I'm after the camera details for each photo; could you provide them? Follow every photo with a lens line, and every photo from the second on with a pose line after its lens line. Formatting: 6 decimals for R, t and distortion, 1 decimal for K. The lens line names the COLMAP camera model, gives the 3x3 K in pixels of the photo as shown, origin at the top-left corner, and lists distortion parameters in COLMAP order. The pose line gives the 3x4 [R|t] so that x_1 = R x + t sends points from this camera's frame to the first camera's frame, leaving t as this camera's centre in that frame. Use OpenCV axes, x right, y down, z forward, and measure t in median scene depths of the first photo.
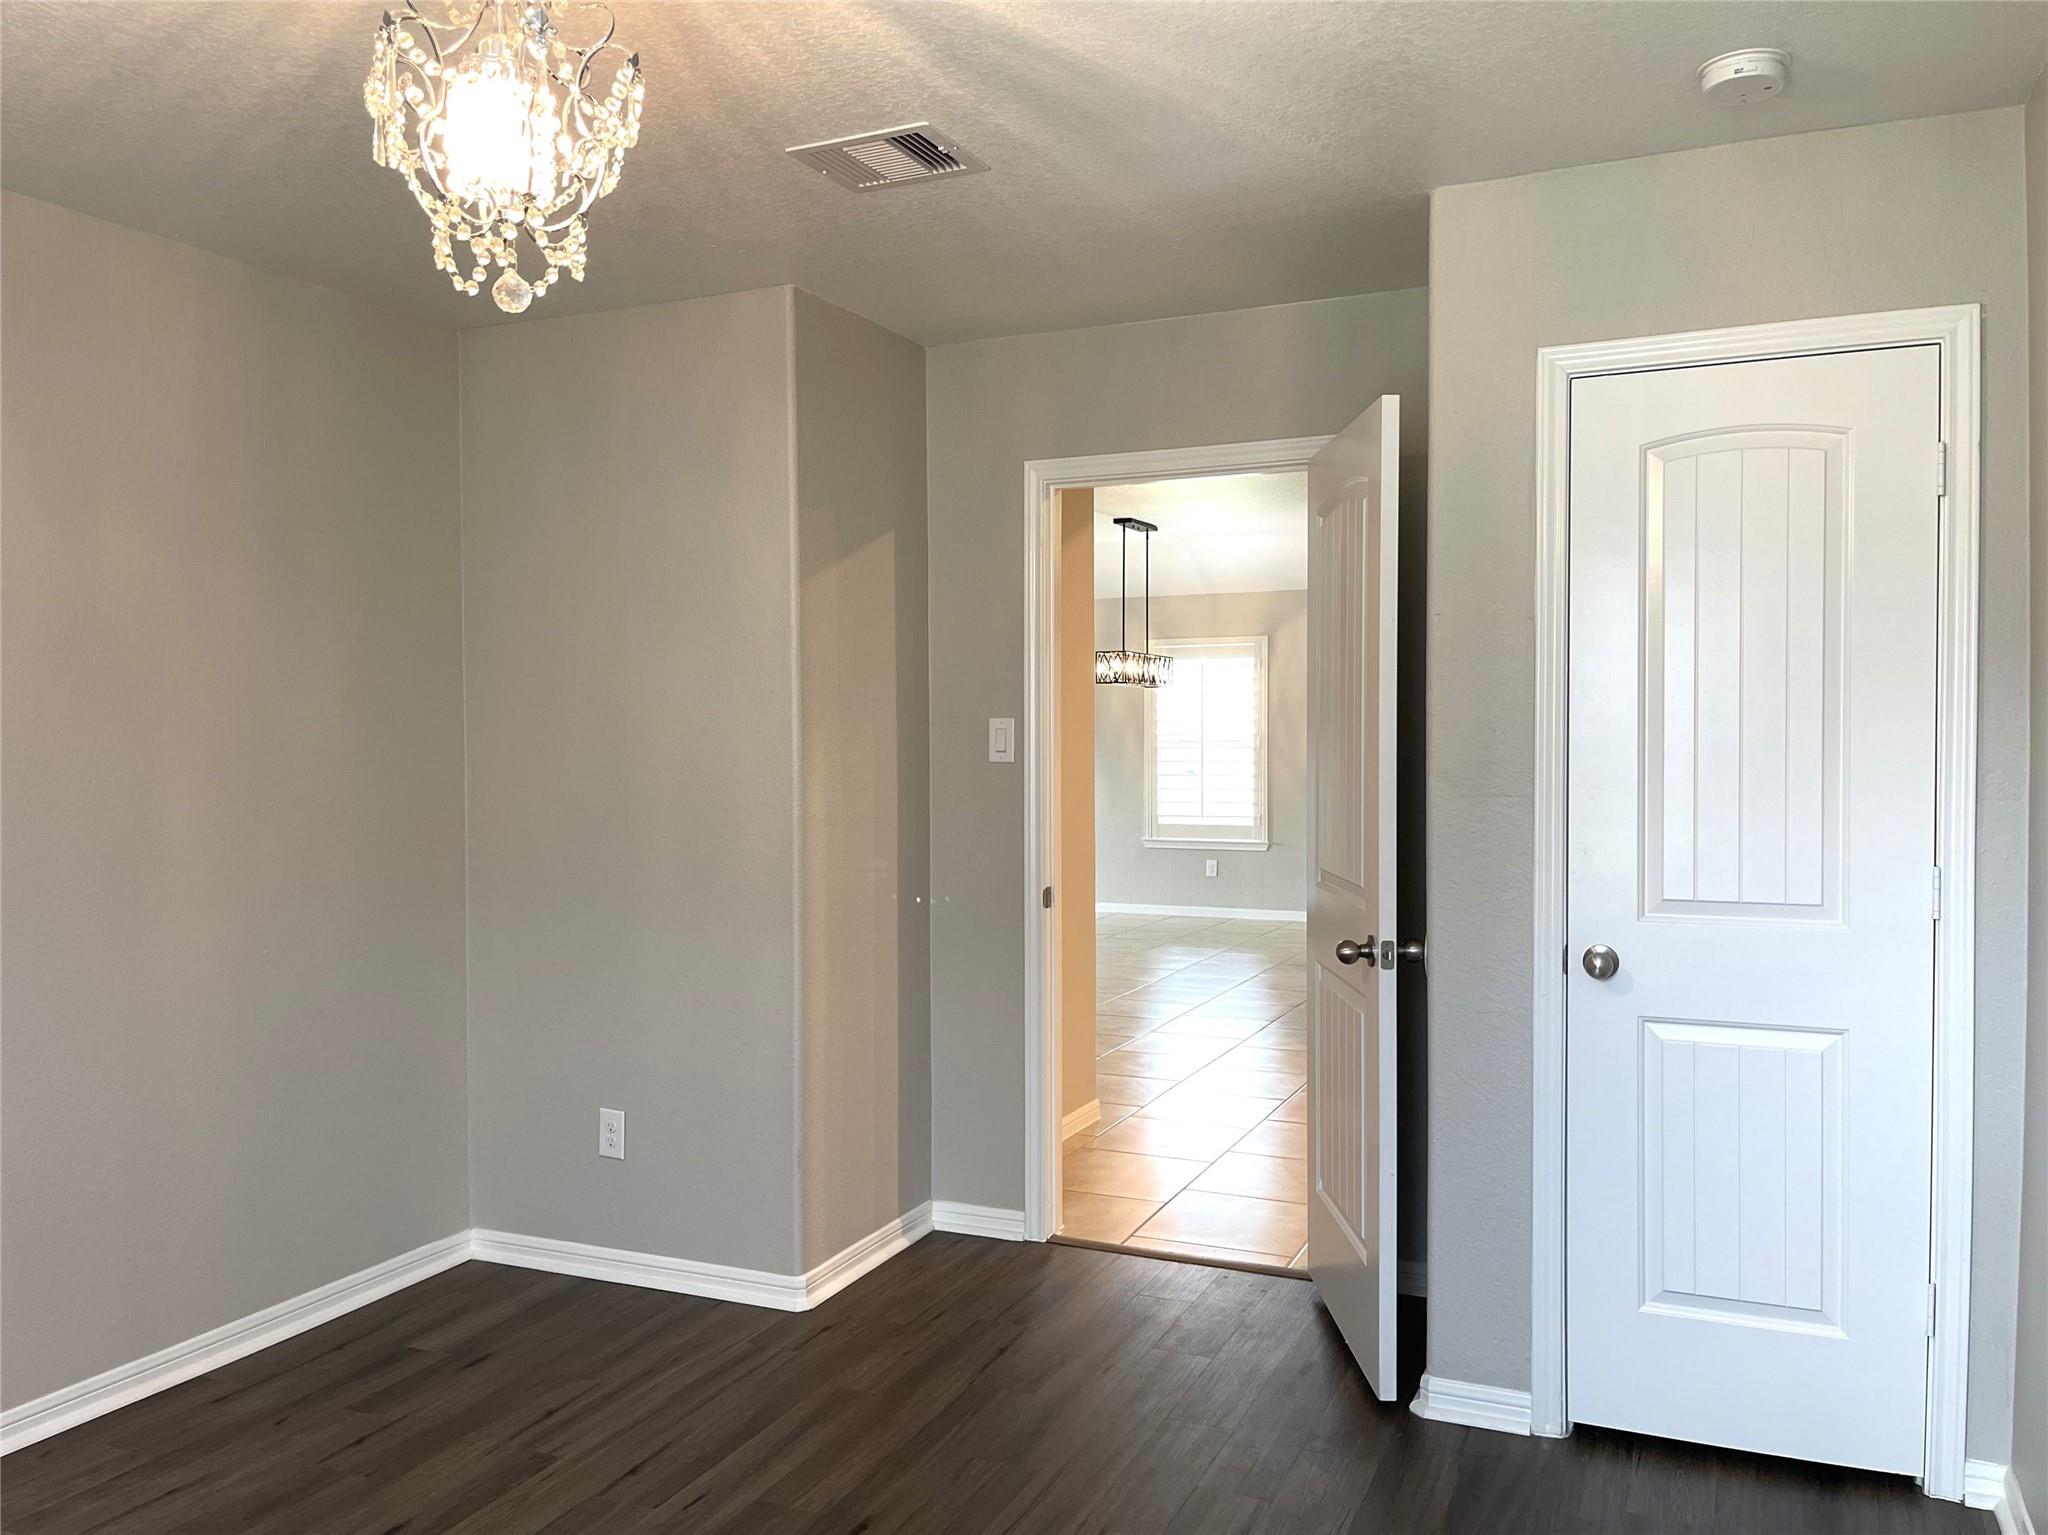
lens RADIAL K [[1580.6, 0, 1024.0], [0, 1580.6, 767.5], [0, 0, 1]] dist [0.050947, -0.063396]
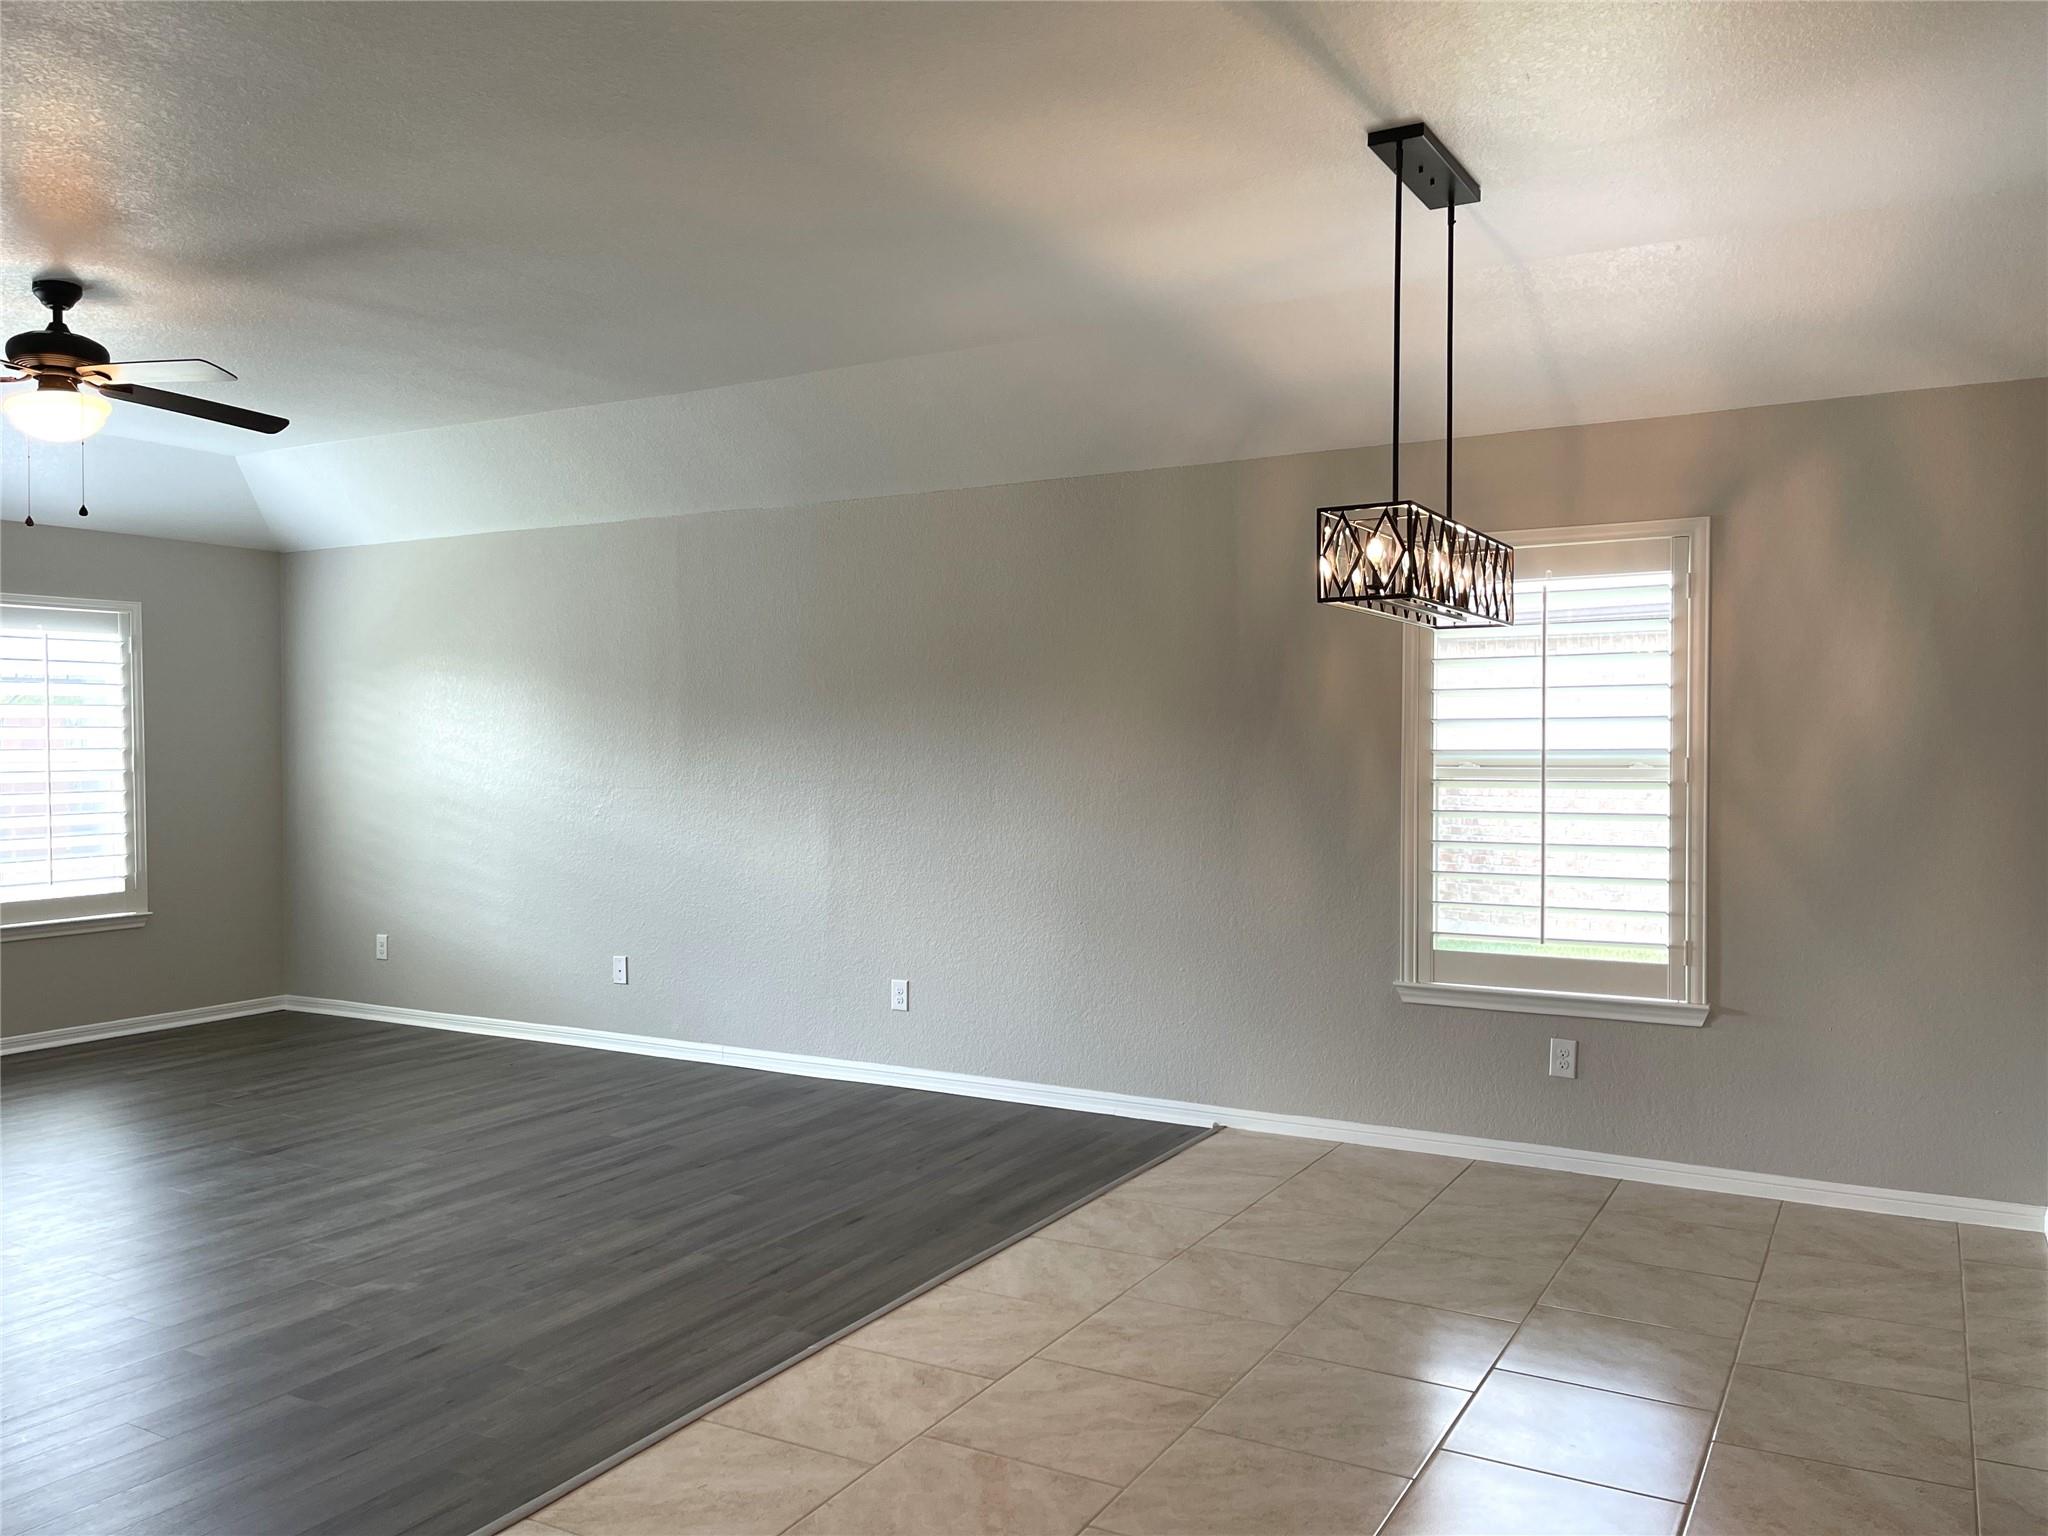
lens RADIAL K [[1580.6, 0, 1024.0], [0, 1580.6, 768.0], [0, 0, 1]] dist [0.050947, -0.063396]
pose [[0.994931, 0.002124, -0.100533, 0.015024], [-0.002602, 0.999986, -0.004618, -0.013873], [0.100522, 0.004856, 0.994923, 0.553952]]
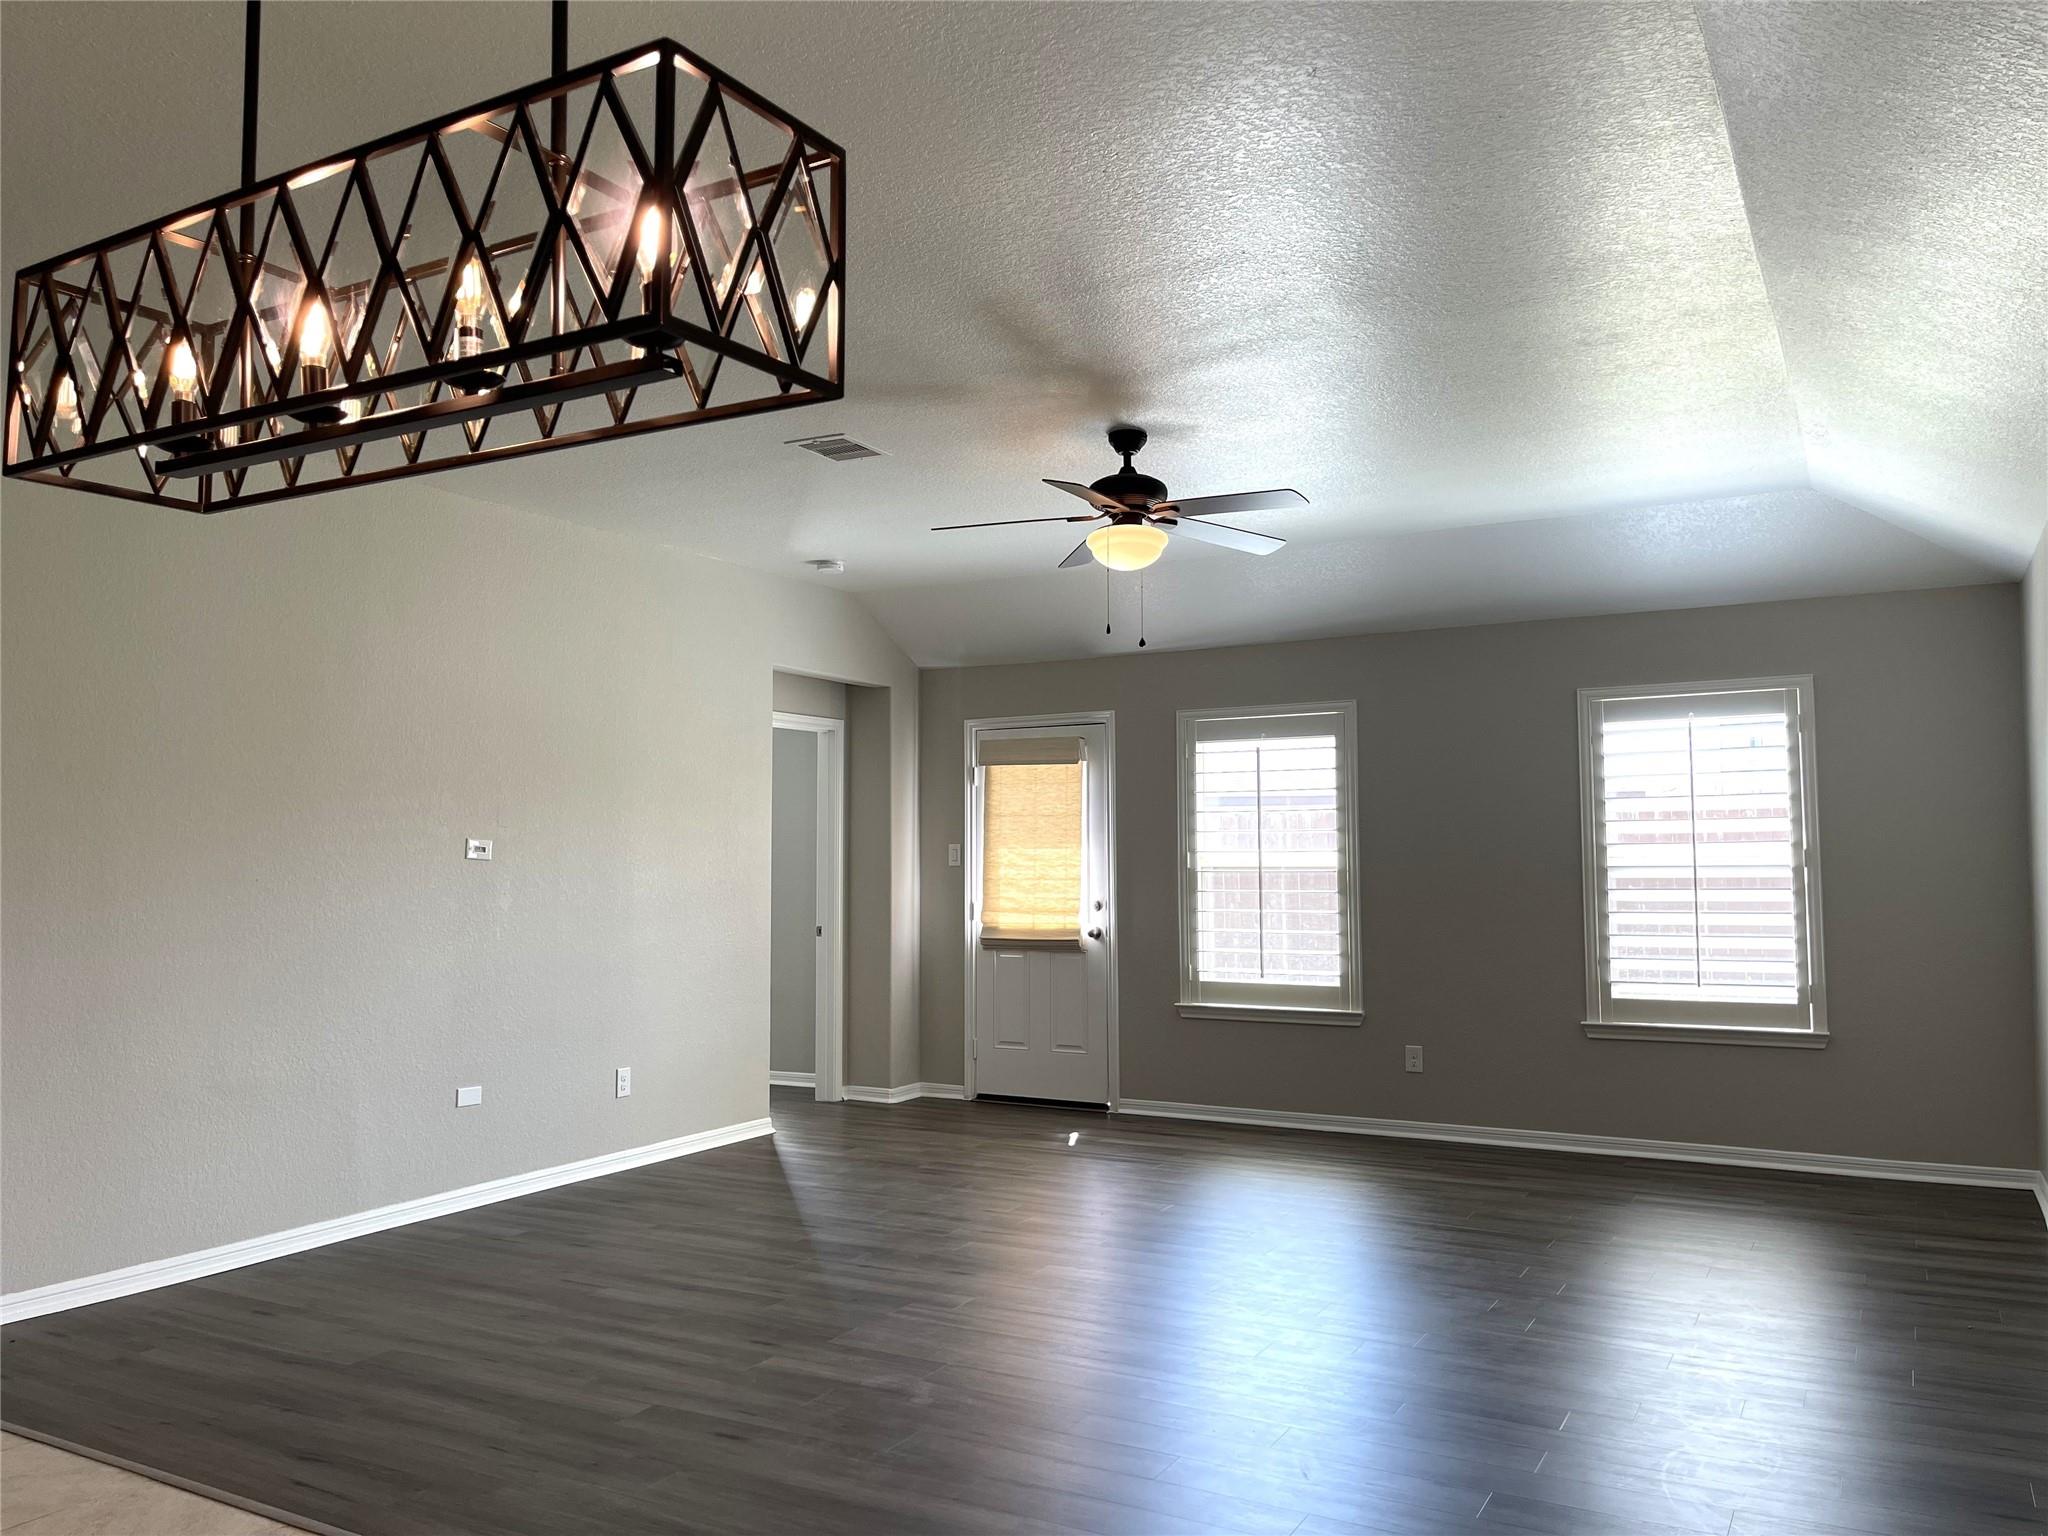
lens RADIAL K [[1552.0, 0, 1024.0], [0, 1552.0, 768.0], [0, 0, 1]] dist [0.064227, -0.095824]
pose [[-0.088957, -0.054440, -0.994547, 0.175986], [-0.017624, 0.998435, -0.053077, -0.015510], [0.995880, 0.012806, -0.089777, 0.943021]]
